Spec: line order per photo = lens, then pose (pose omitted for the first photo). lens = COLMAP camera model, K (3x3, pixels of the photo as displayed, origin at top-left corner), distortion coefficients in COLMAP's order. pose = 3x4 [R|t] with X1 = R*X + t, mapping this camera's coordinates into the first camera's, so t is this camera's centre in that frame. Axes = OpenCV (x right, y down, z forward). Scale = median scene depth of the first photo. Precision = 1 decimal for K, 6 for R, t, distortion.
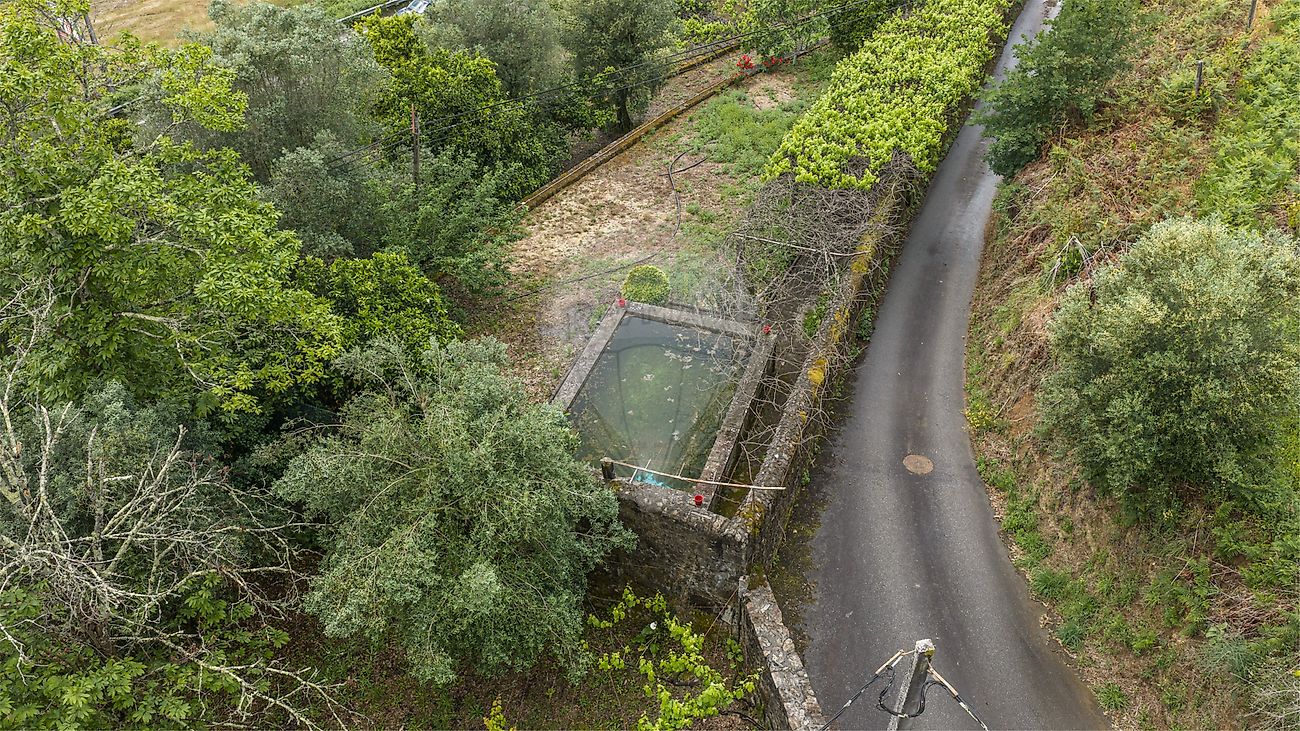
lens RADIAL K [[1096.9, 0, 650.0], [0, 1096.9, 365.5], [0, 0, 1]] dist [0.034934, -0.061271]
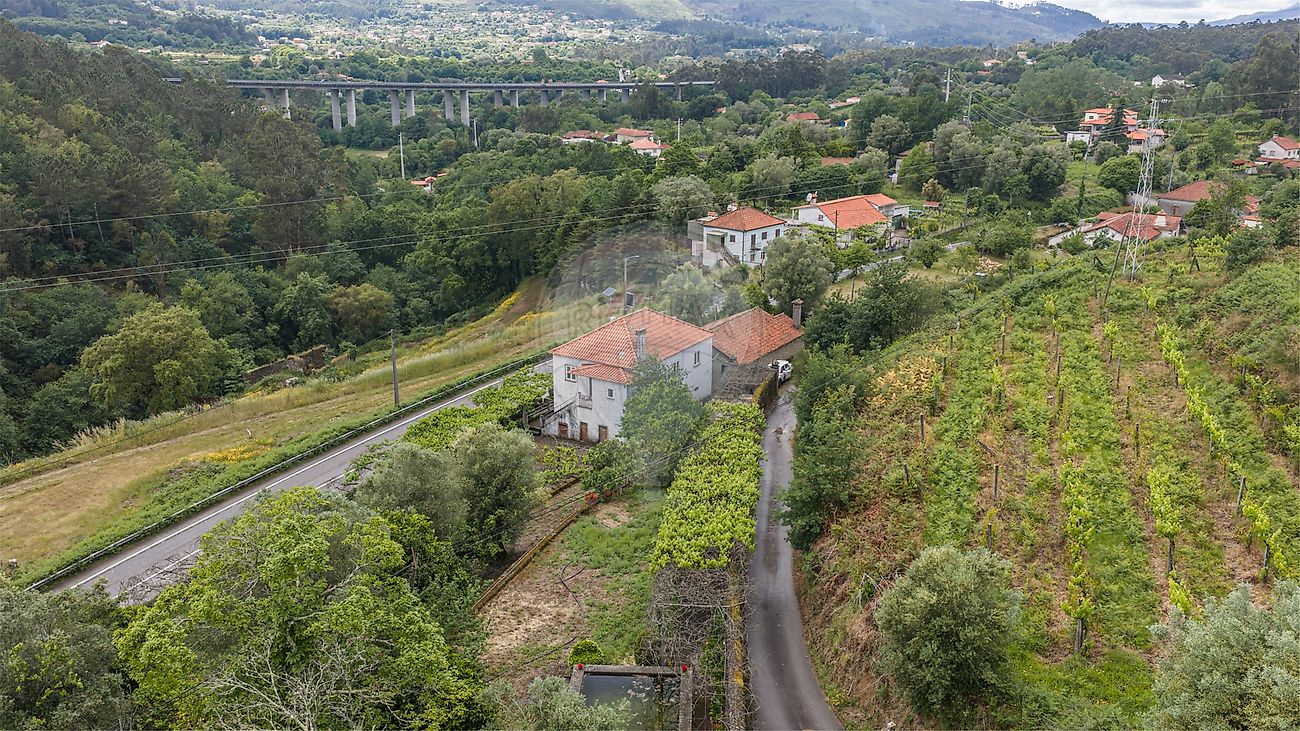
lens RADIAL K [[1048.3, 0, 650.0], [0, 1048.3, 365.5], [0, 0, 1]] dist [0.018021, -0.064501]
pose [[0.965709, -0.079893, 0.247030, -0.223280], [0.168657, 0.916422, -0.362941, 0.086859], [-0.197388, 0.392159, 0.898471, -0.358780]]
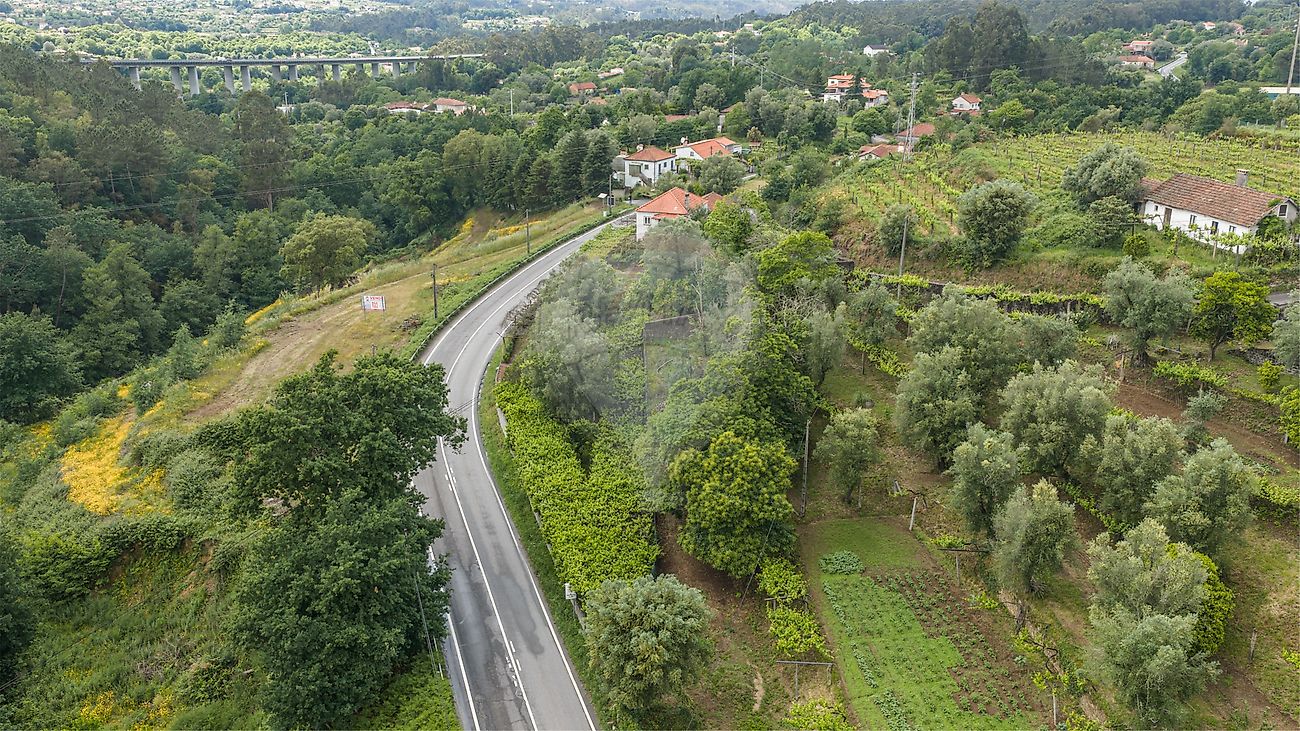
lens RADIAL K [[1067.2, 0, 650.0], [0, 1067.2, 365.5], [0, 0, 1]] dist [0.021918, -0.066036]
pose [[0.867866, -0.159947, 0.470346, -1.286414], [0.319803, 0.904376, -0.282543, 0.662607], [-0.380178, 0.395628, 0.836028, -1.193224]]
